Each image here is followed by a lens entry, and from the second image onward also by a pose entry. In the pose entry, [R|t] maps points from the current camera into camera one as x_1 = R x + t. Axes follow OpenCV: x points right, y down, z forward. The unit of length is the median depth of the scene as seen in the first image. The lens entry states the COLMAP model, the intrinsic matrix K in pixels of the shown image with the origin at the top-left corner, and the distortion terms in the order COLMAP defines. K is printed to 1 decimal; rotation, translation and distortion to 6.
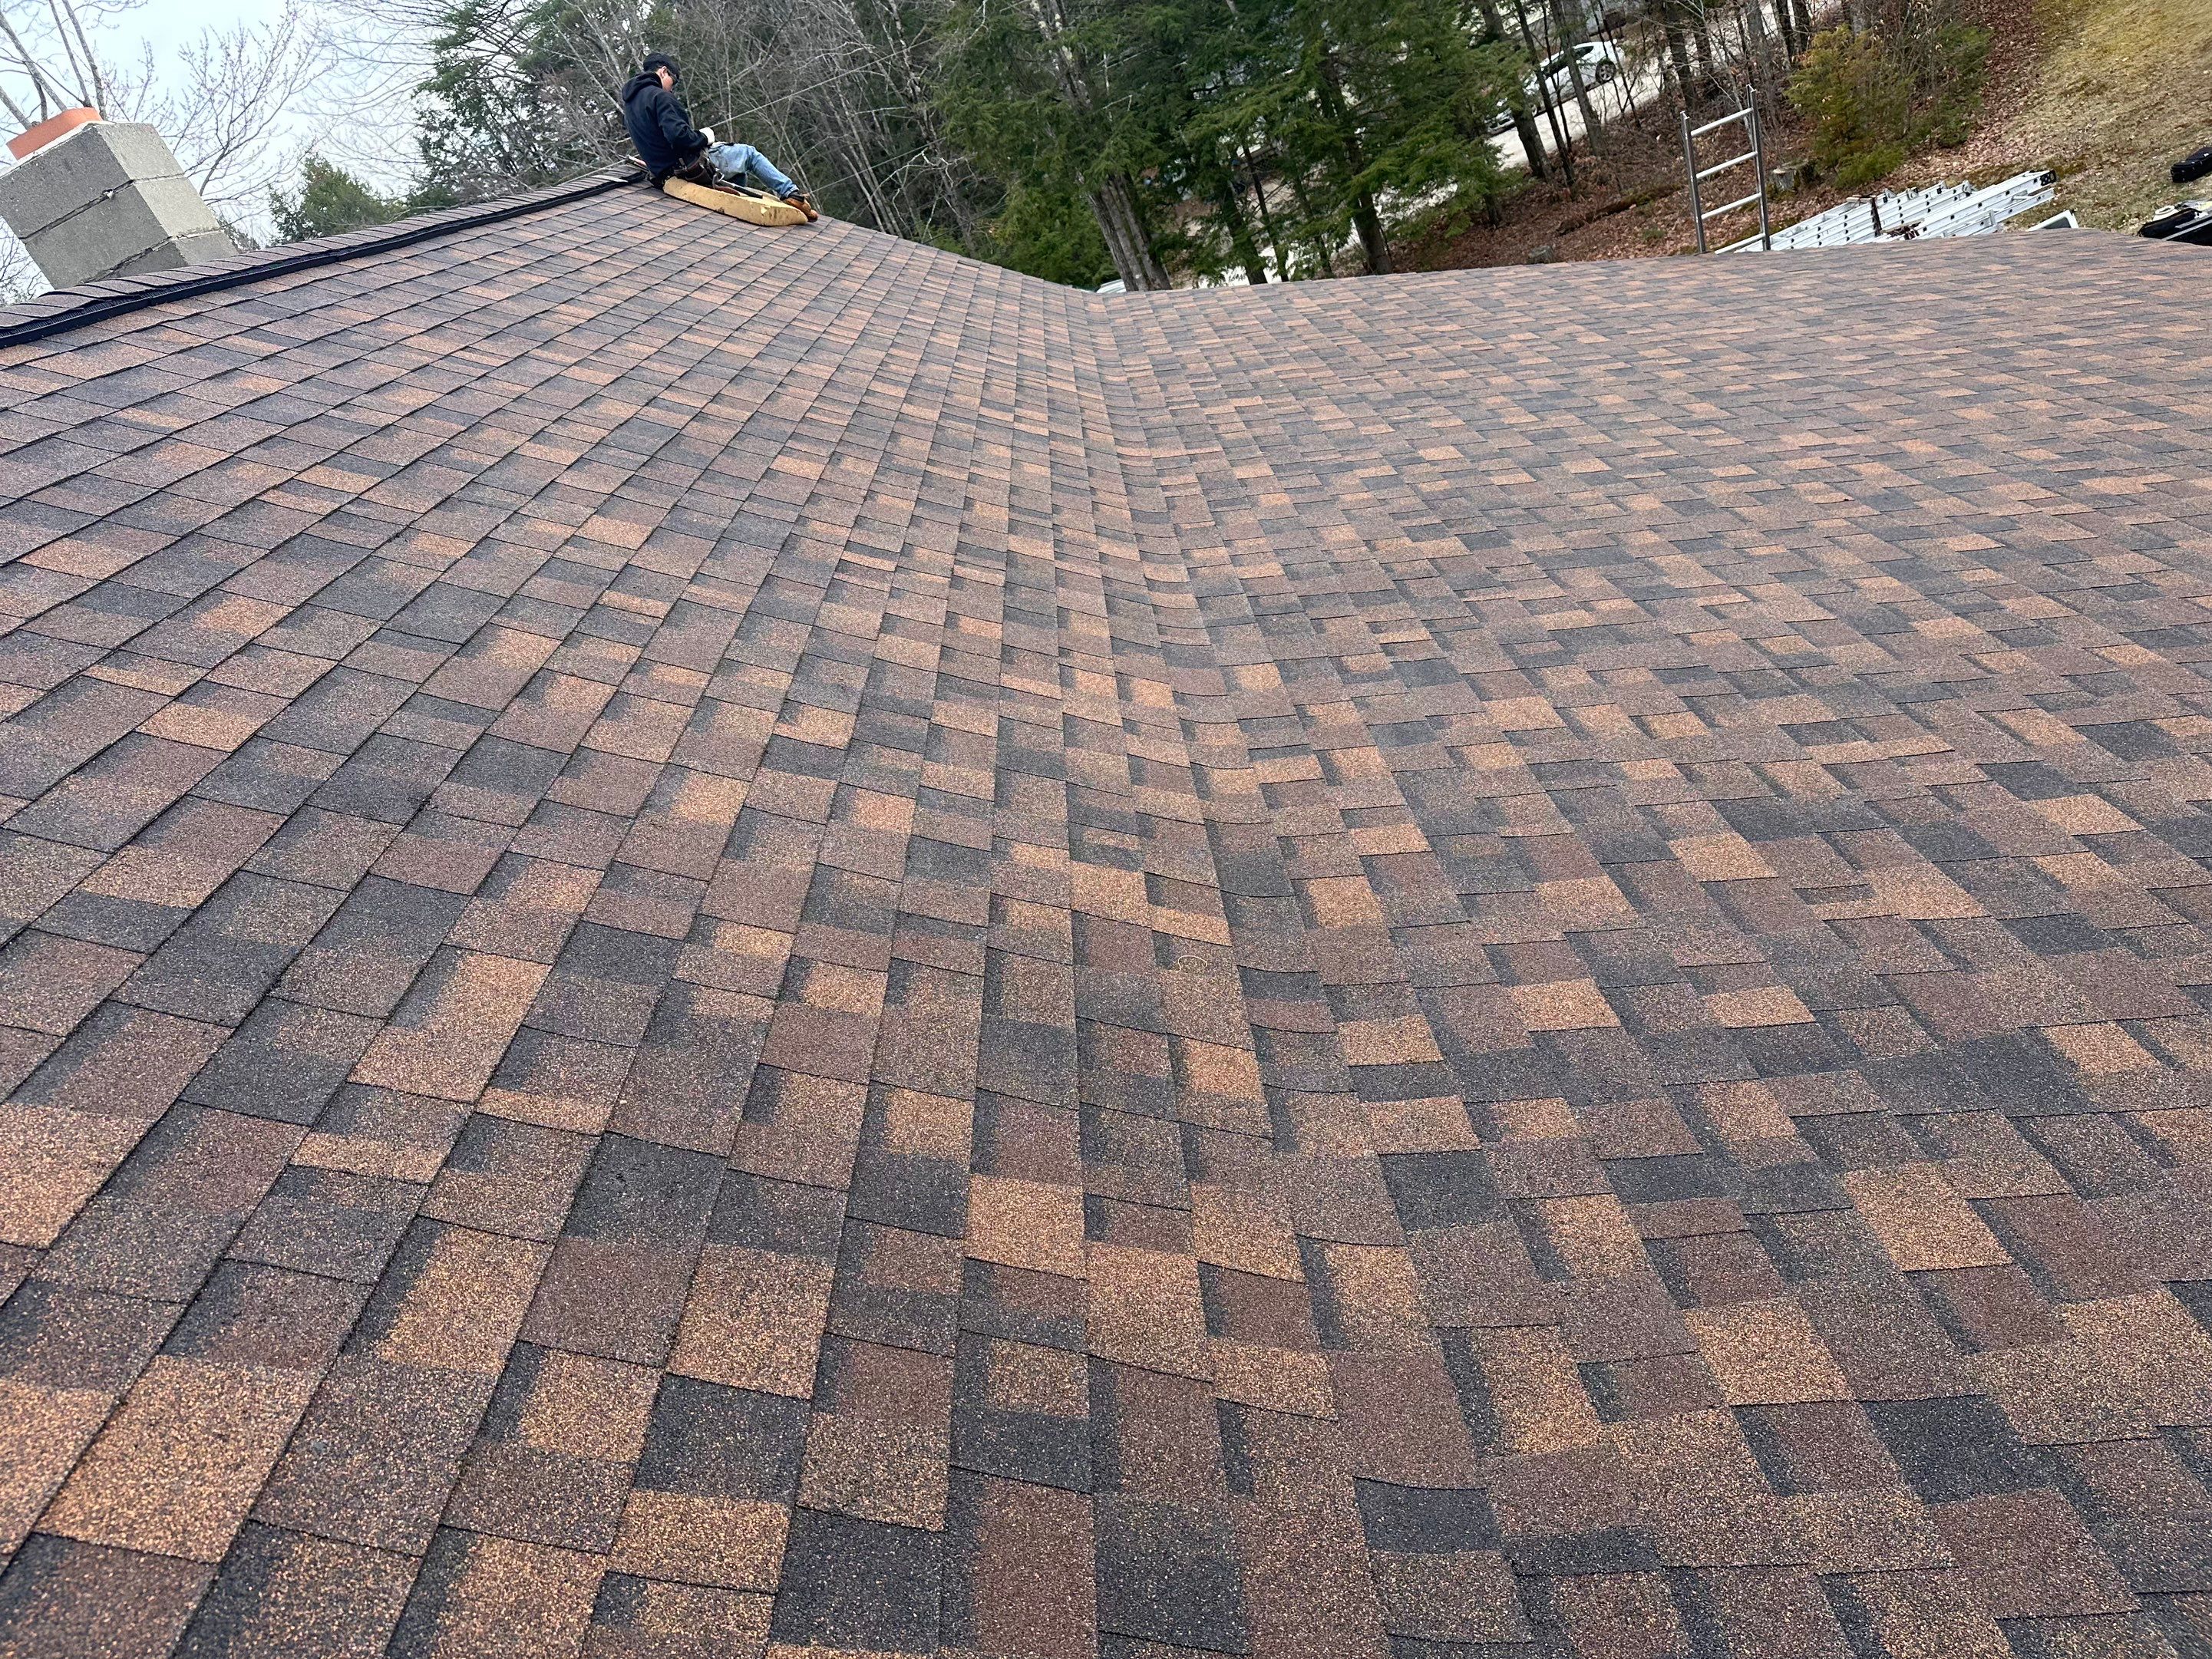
lens RADIAL K [[1563.2, 0, 1048.4], [0, 1563.2, 830.0], [0, 0, 1]] dist [-0.004740, -0.001307]
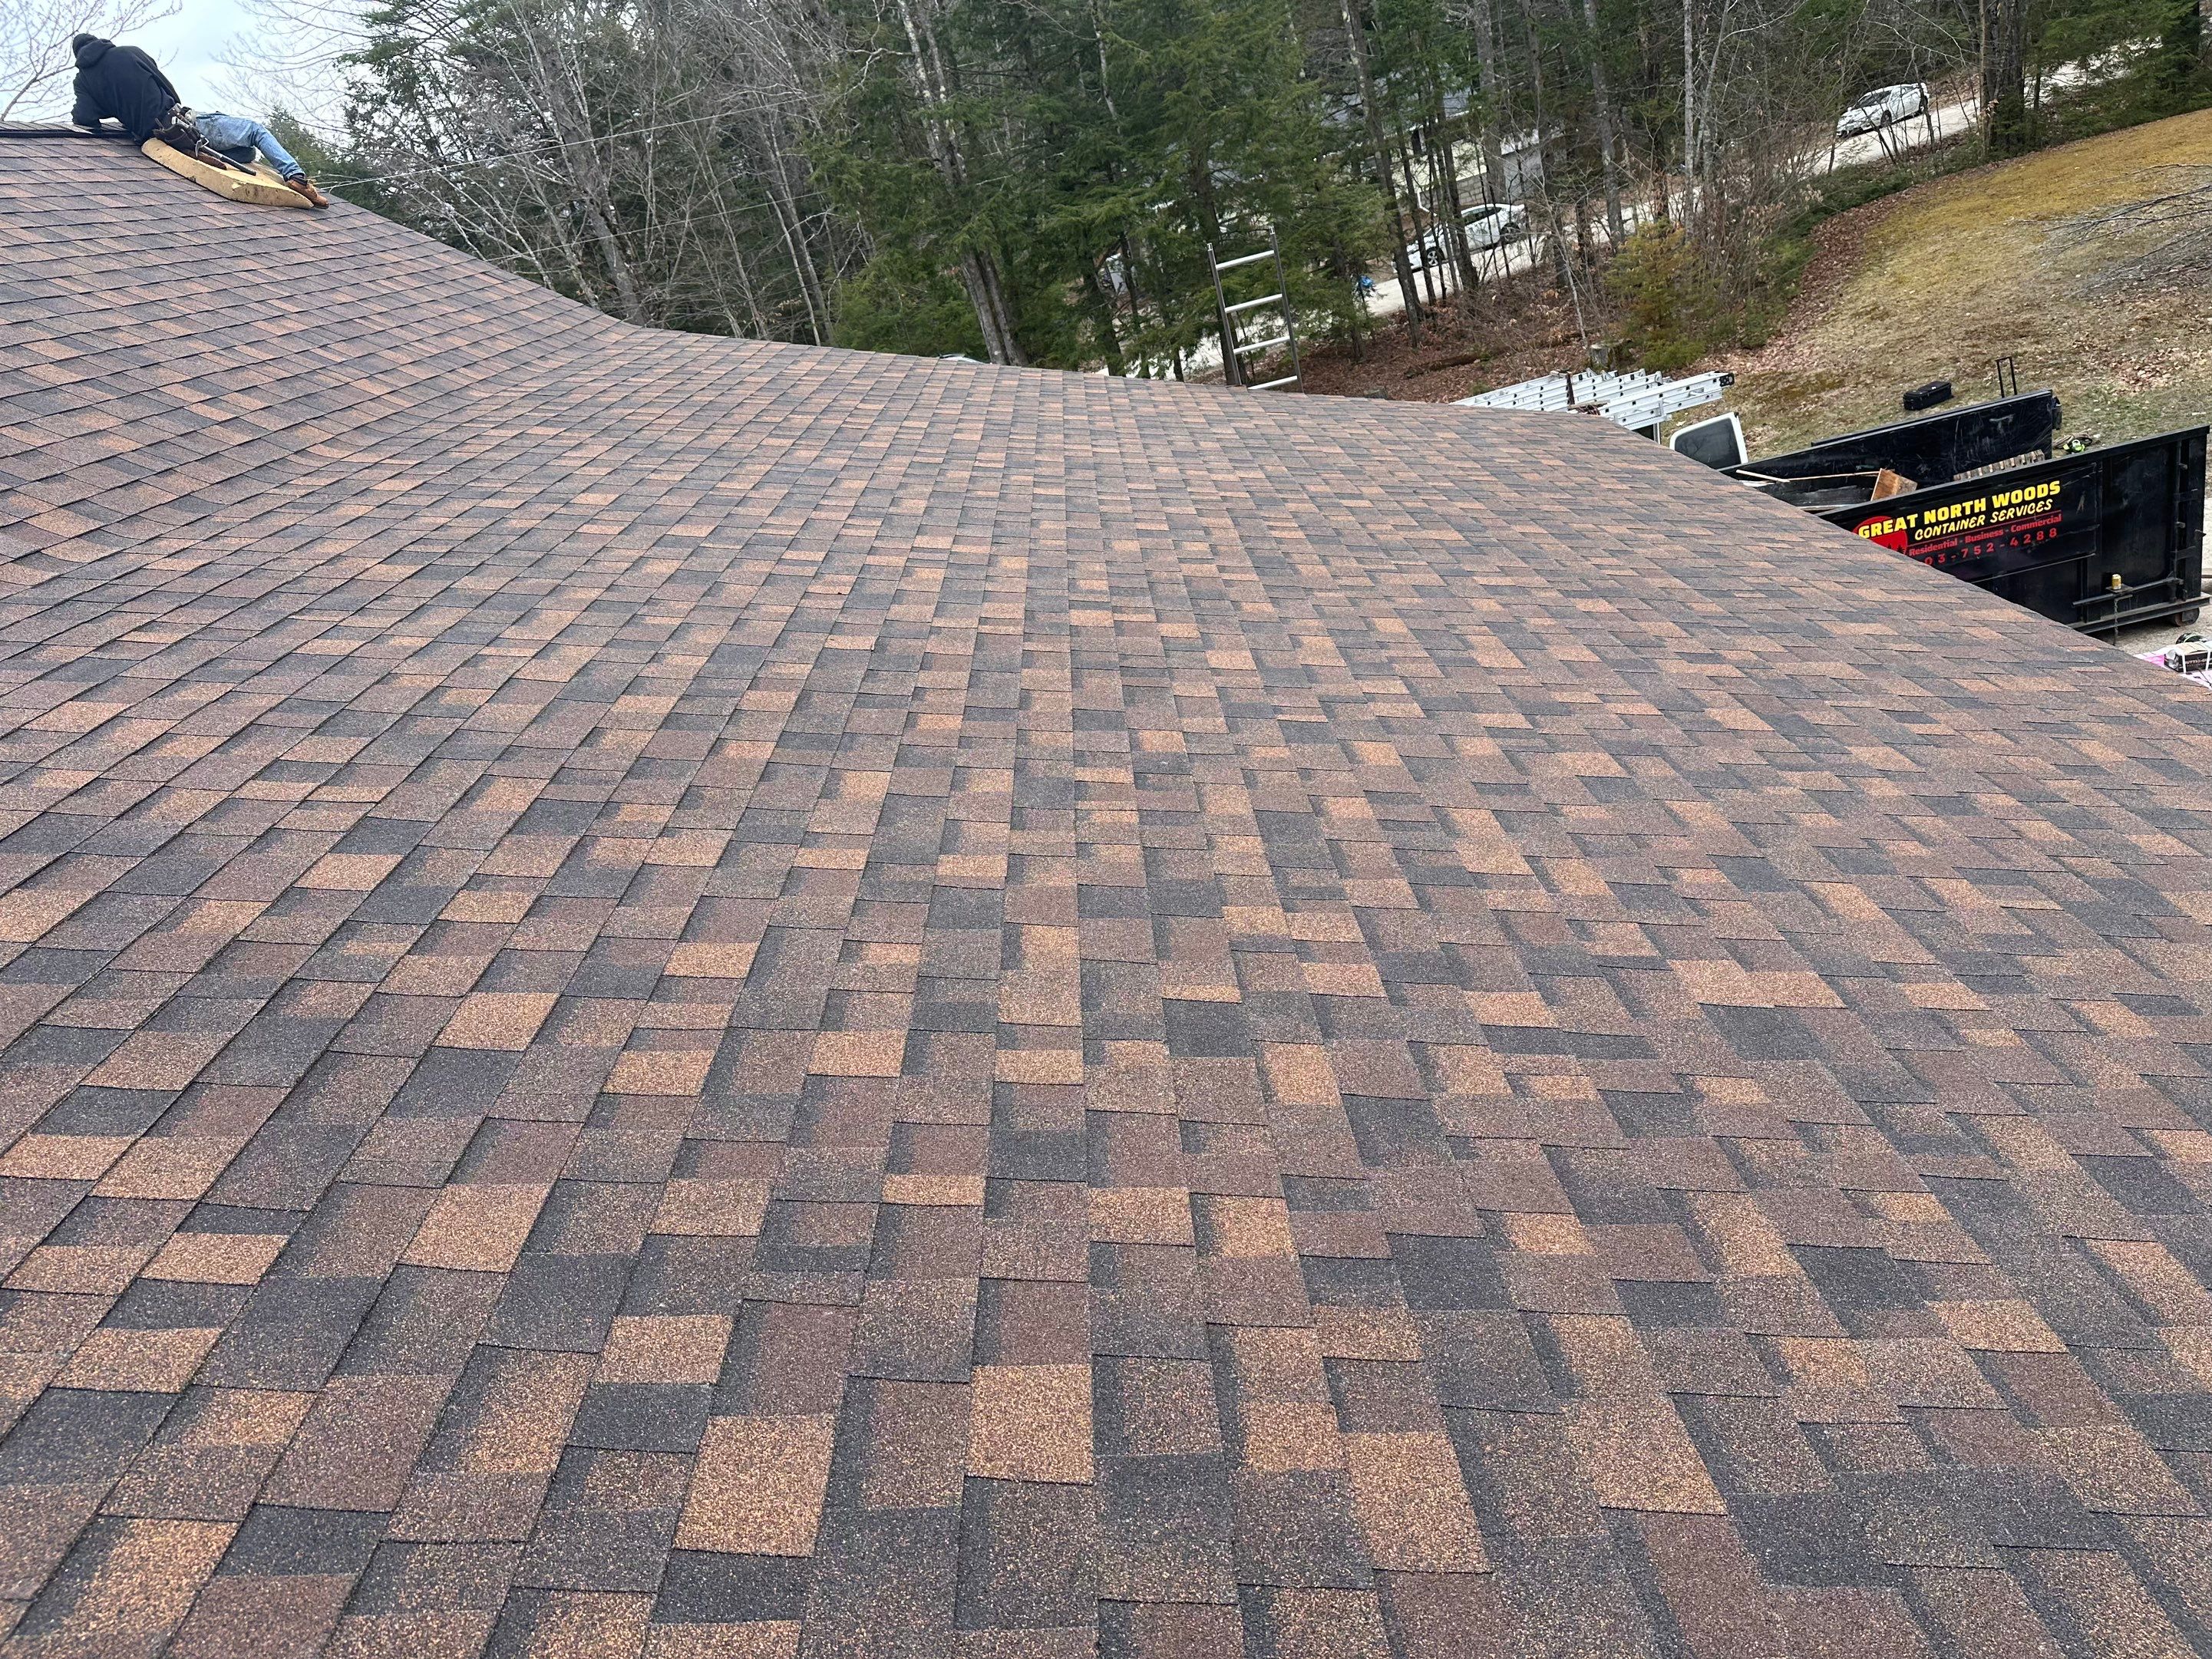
lens RADIAL K [[1571.0, 0, 1106.0], [0, 1571.0, 829.5], [0, 0, 1]] dist [0.001652, -0.006999]
pose [[0.988543, 0.139803, 0.056908, 0.138564], [-0.136799, 0.989144, -0.053662, -0.006788], [-0.063792, 0.045263, 0.996936, -0.000586]]
